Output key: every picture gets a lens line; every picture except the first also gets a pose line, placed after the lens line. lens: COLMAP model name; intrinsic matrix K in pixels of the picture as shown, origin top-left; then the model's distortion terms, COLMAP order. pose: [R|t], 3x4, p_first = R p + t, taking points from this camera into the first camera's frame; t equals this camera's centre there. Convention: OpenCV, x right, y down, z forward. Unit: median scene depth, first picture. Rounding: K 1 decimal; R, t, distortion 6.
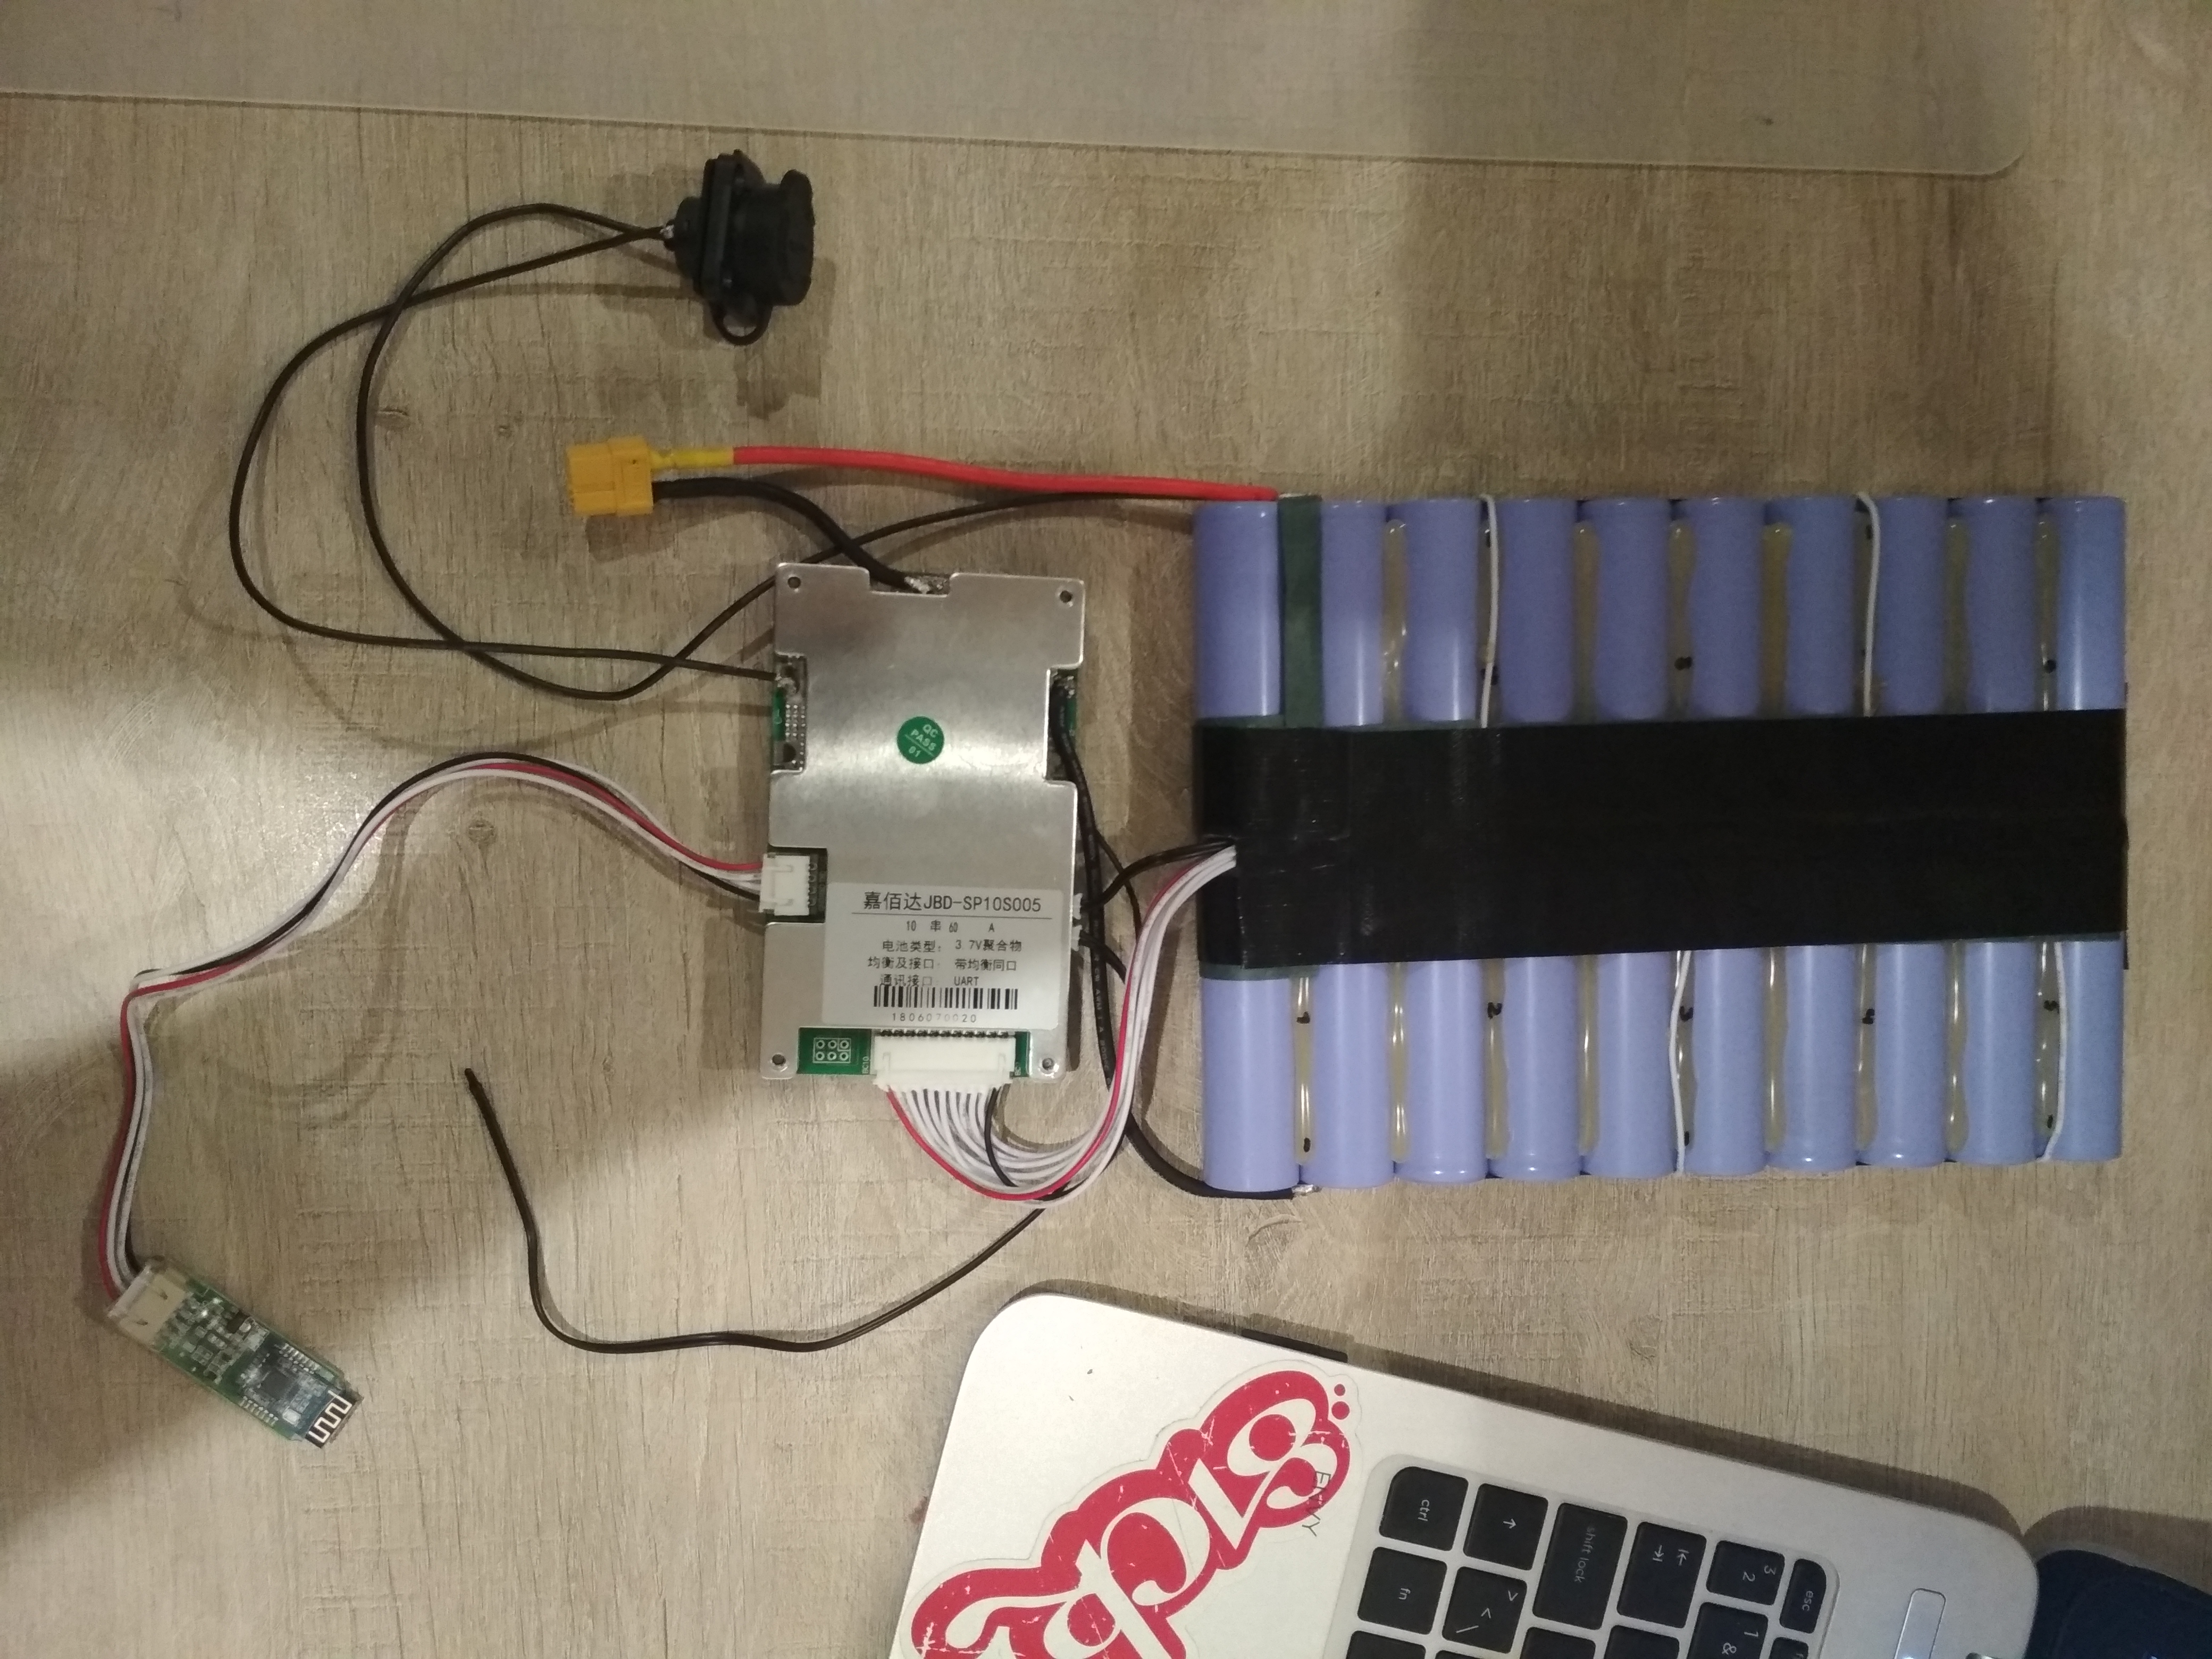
lens RADIAL K [[2030.0, 0, 1102.7], [0, 2030.0, 811.1], [0, 0, 1]] dist [0.100255, -0.246608]
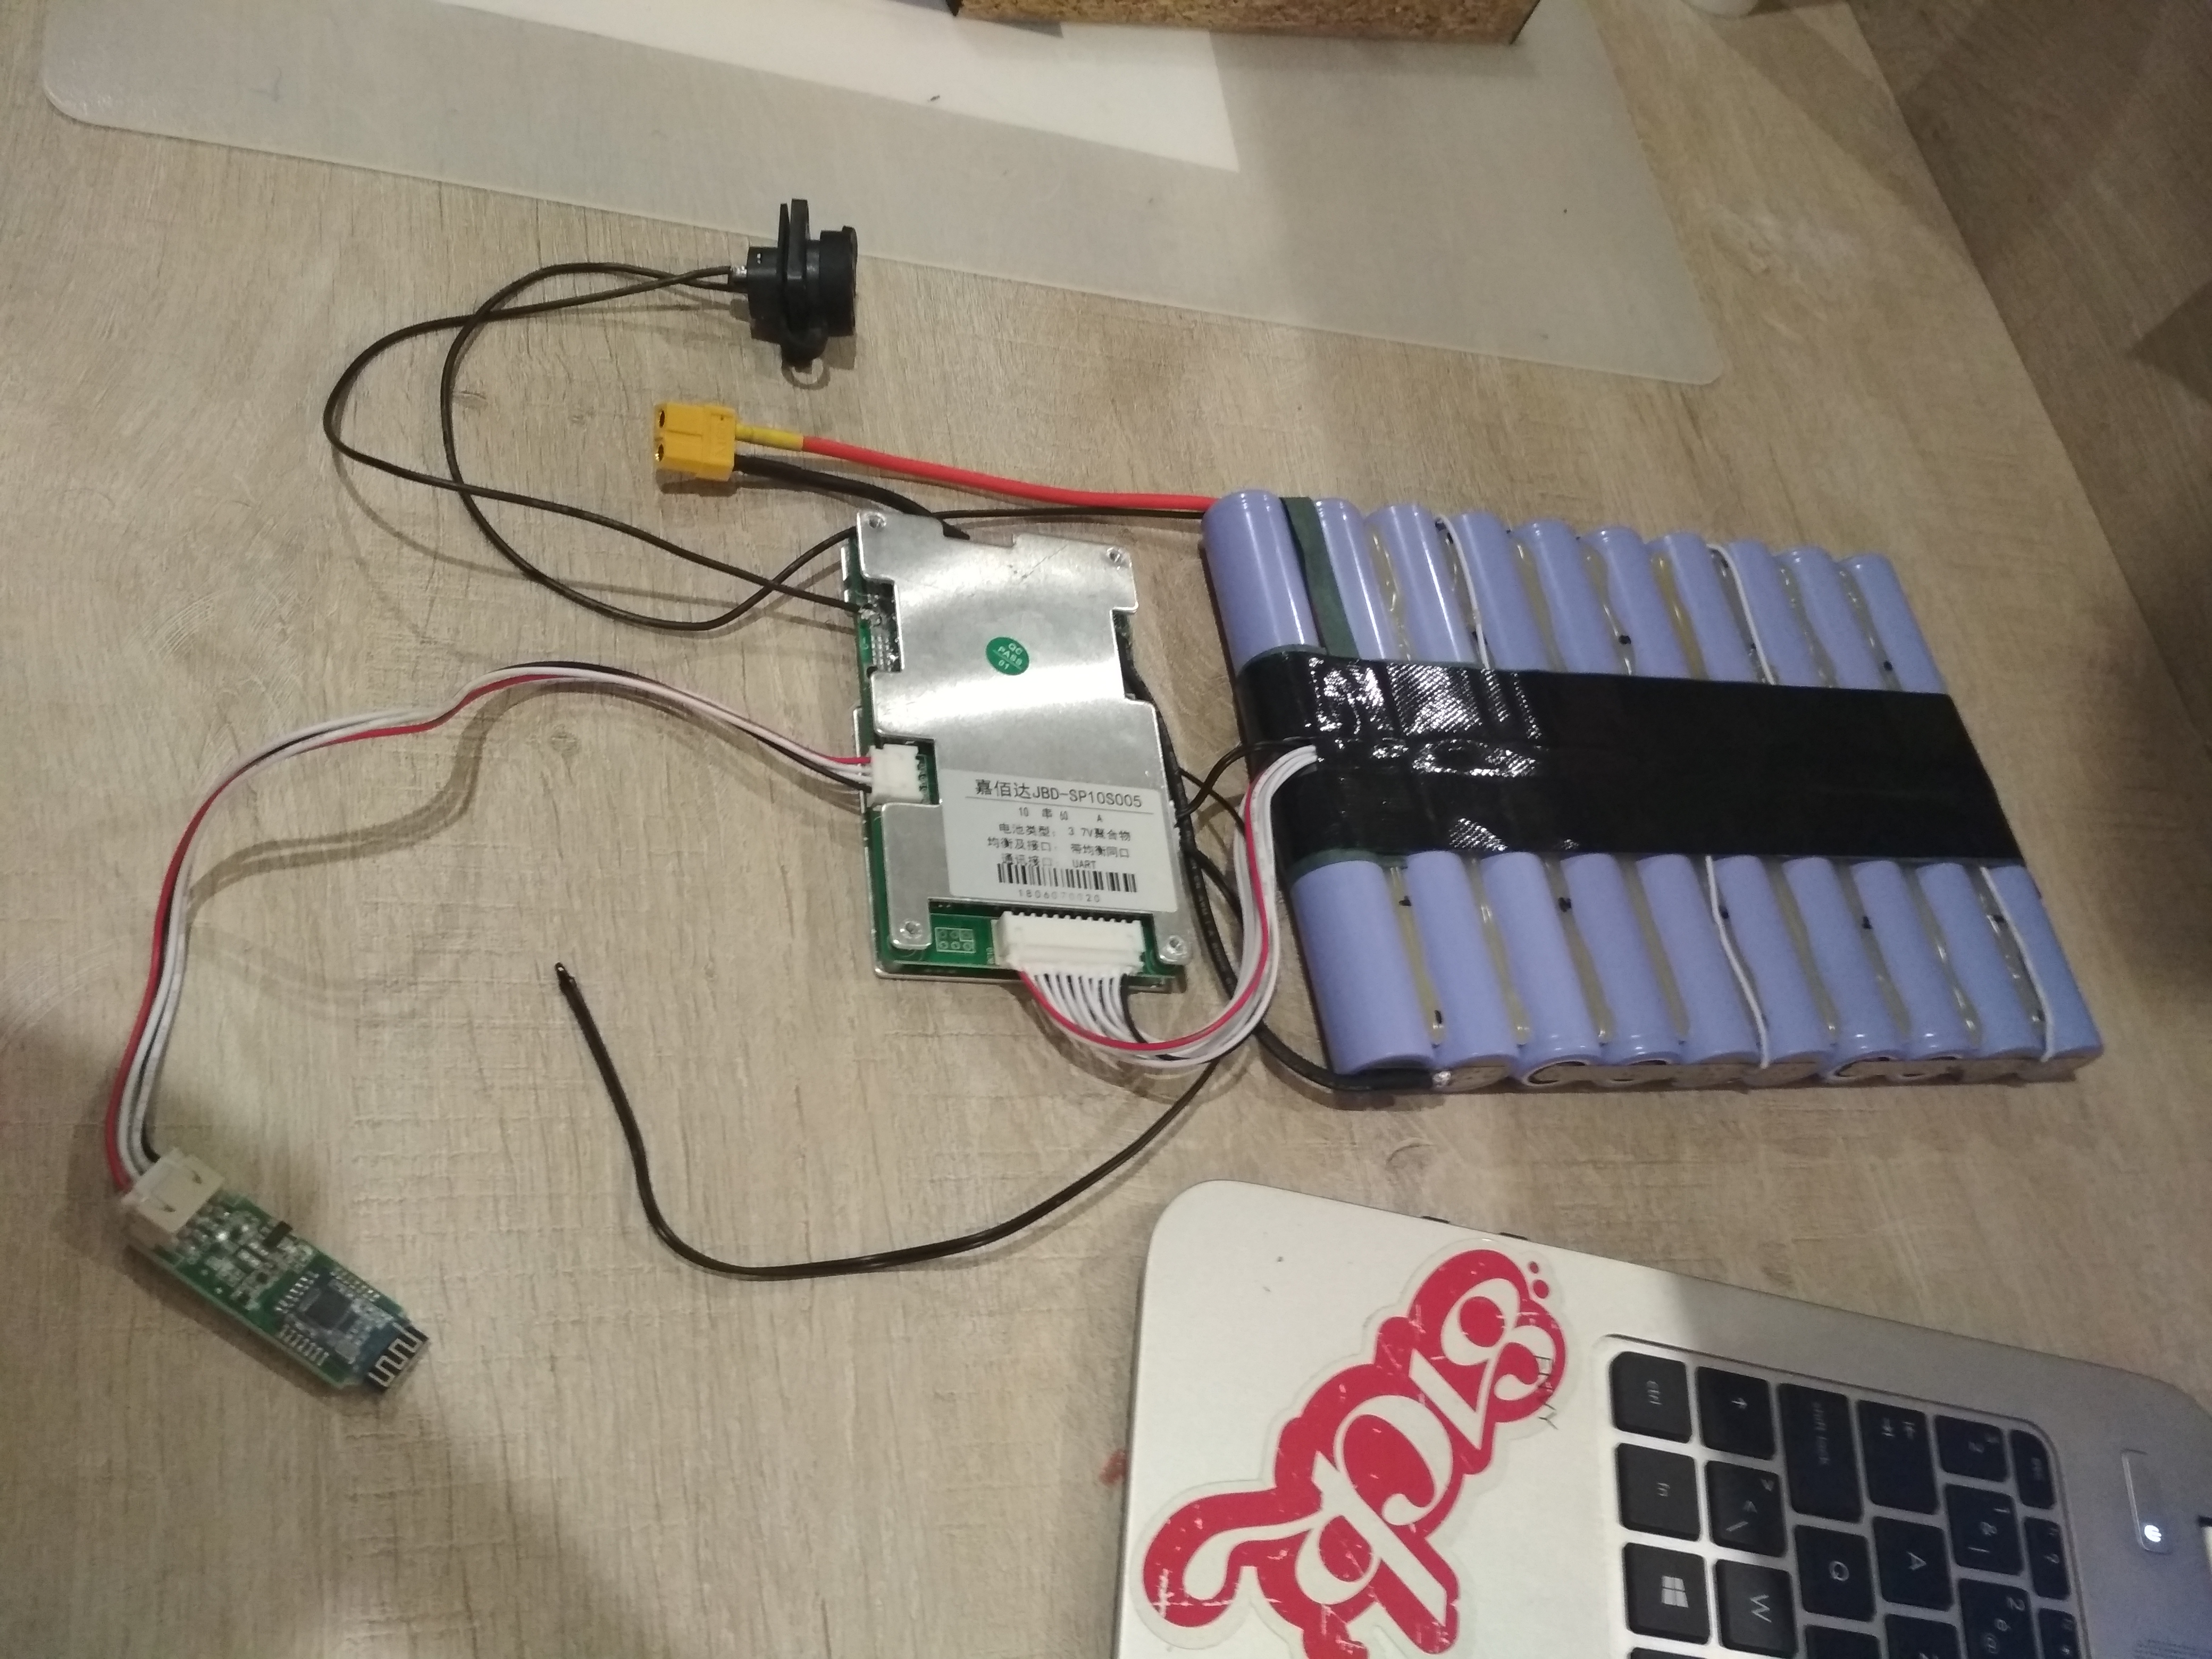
lens RADIAL K [[2019.1, 0, 1089.0], [0, 2019.1, 831.4], [0, 0, 1]] dist [0.106795, -0.262181]
pose [[0.957770, -0.016471, 0.287064, -0.338394], [0.167321, 0.843843, -0.509836, 0.556923], [-0.233840, 0.536337, 0.810964, 0.203747]]
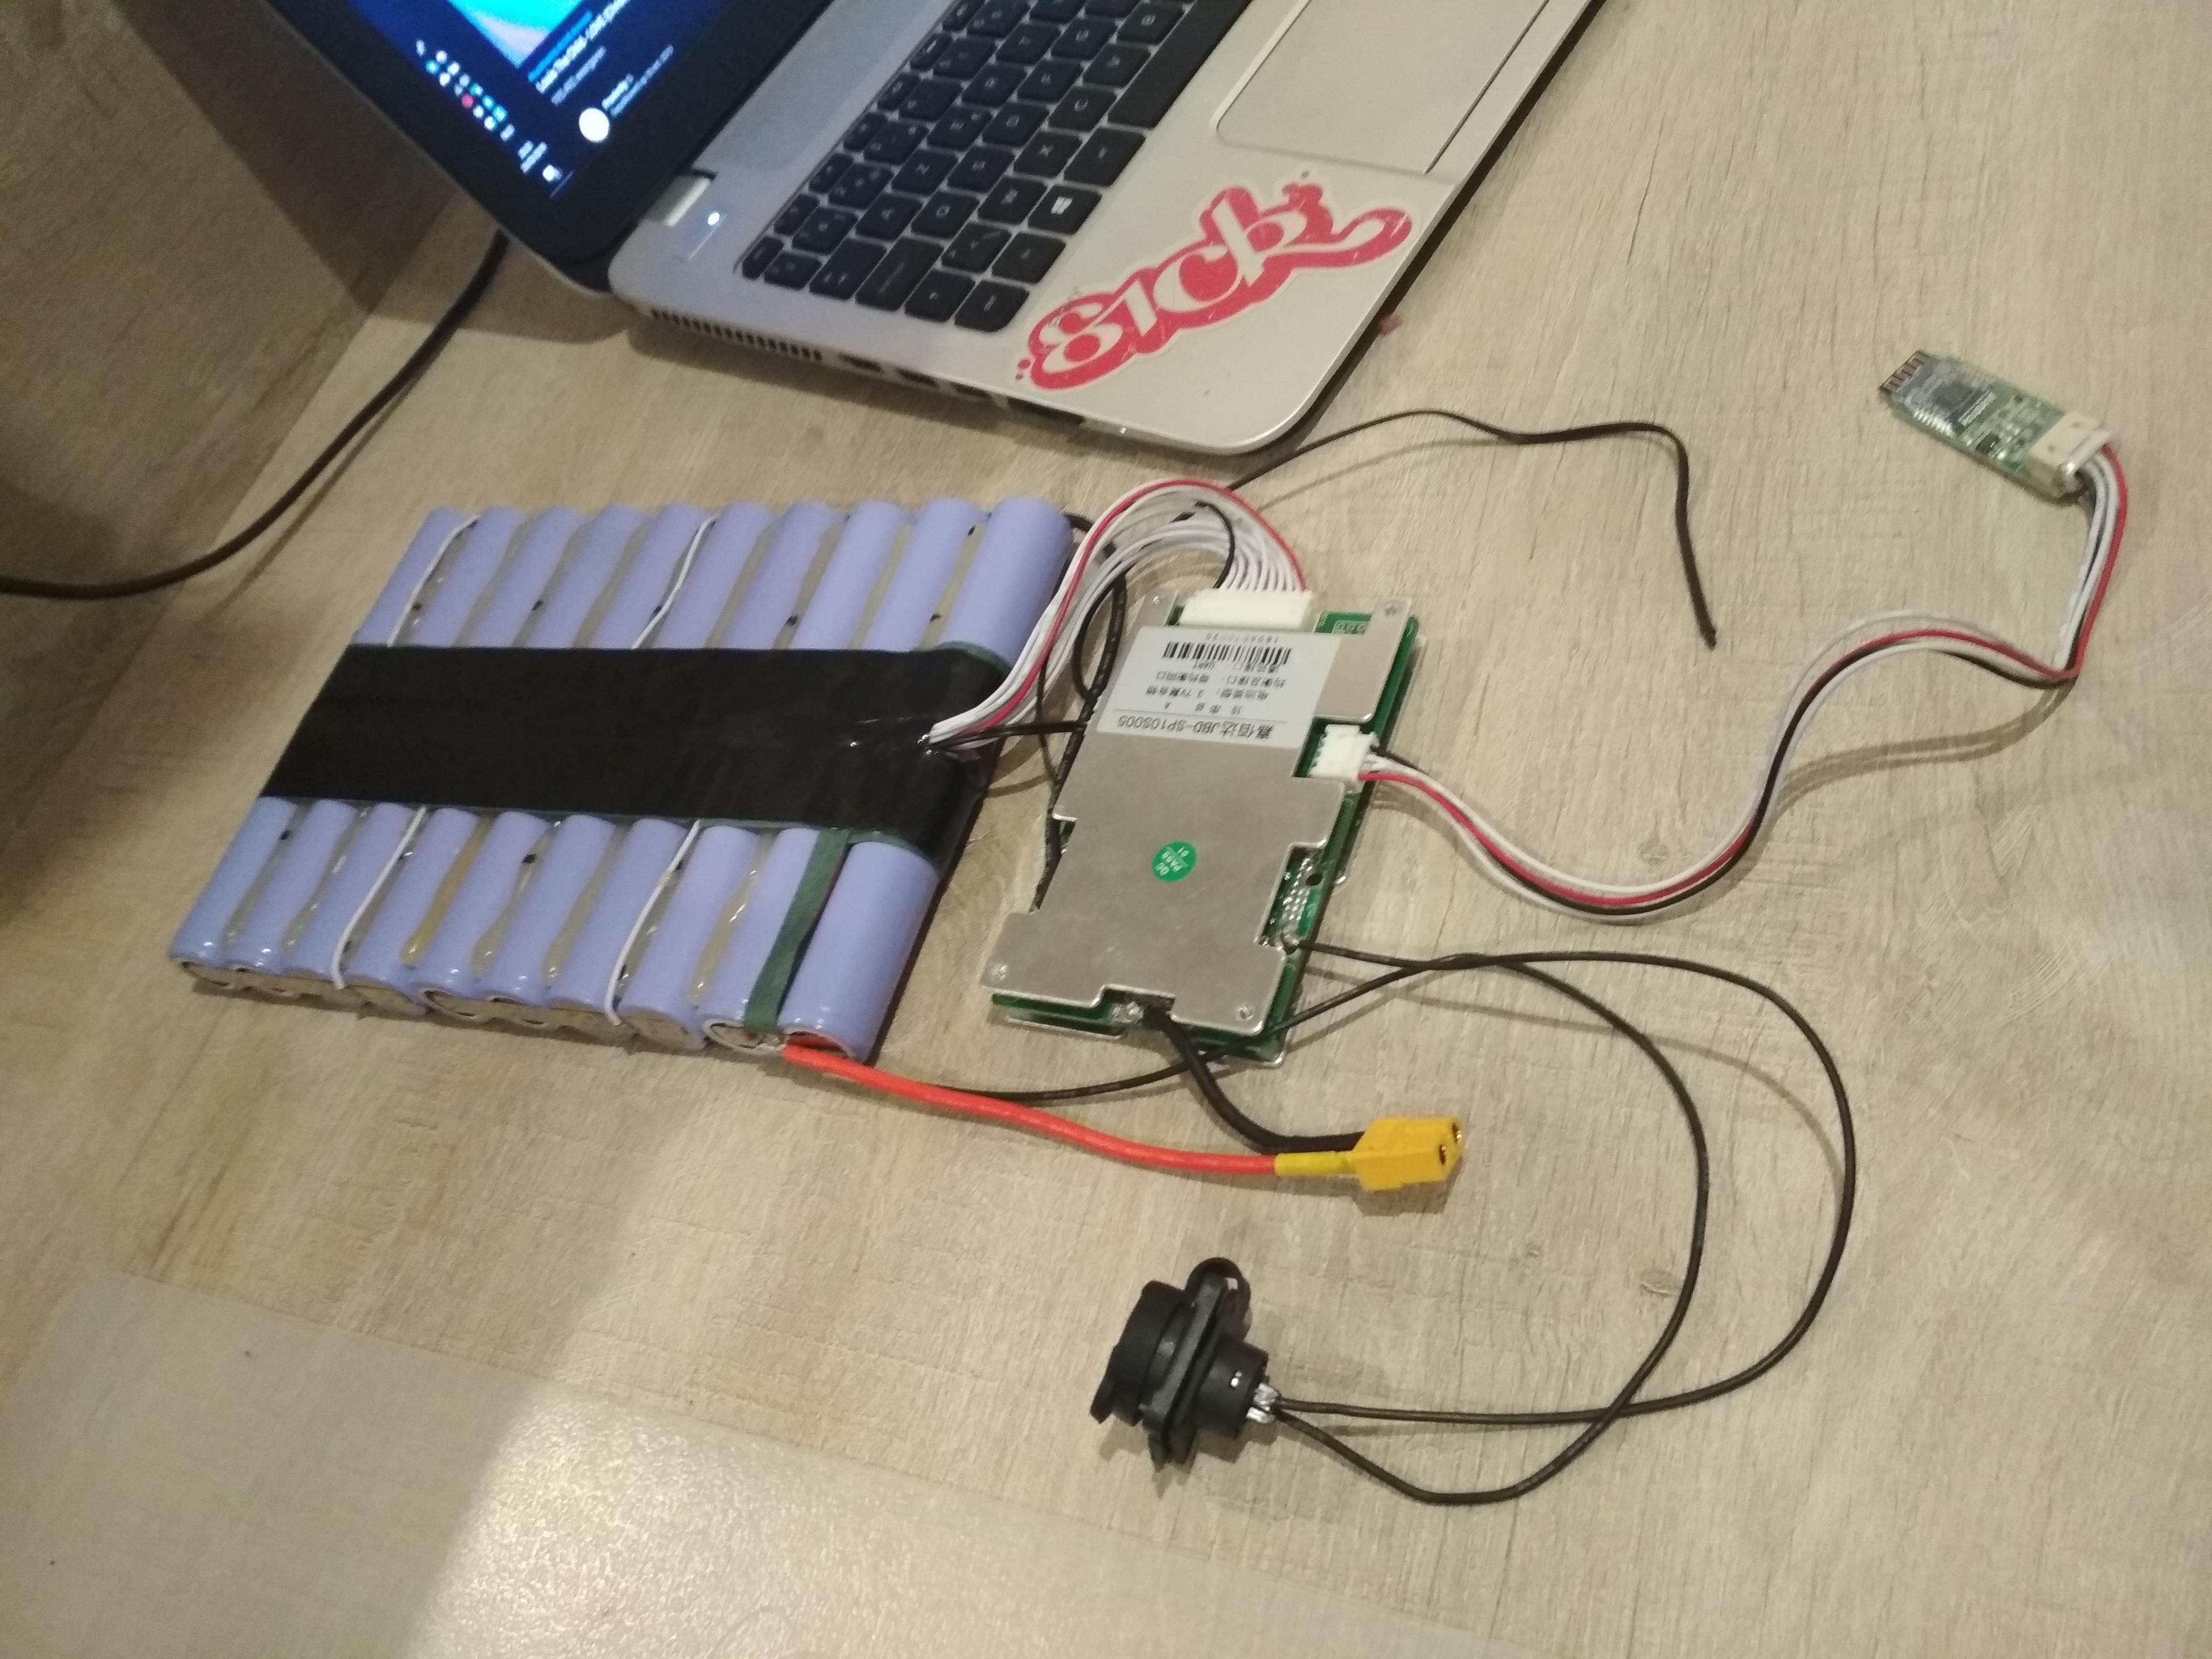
lens RADIAL K [[2030.0, 0, 1102.7], [0, 2030.0, 811.1], [0, 0, 1]] dist [0.100255, -0.246608]
pose [[-0.916029, -0.126384, 0.380681, -0.419896], [0.298544, -0.848659, 0.436634, -0.444075], [0.267885, 0.513619, 0.815128, 0.173919]]
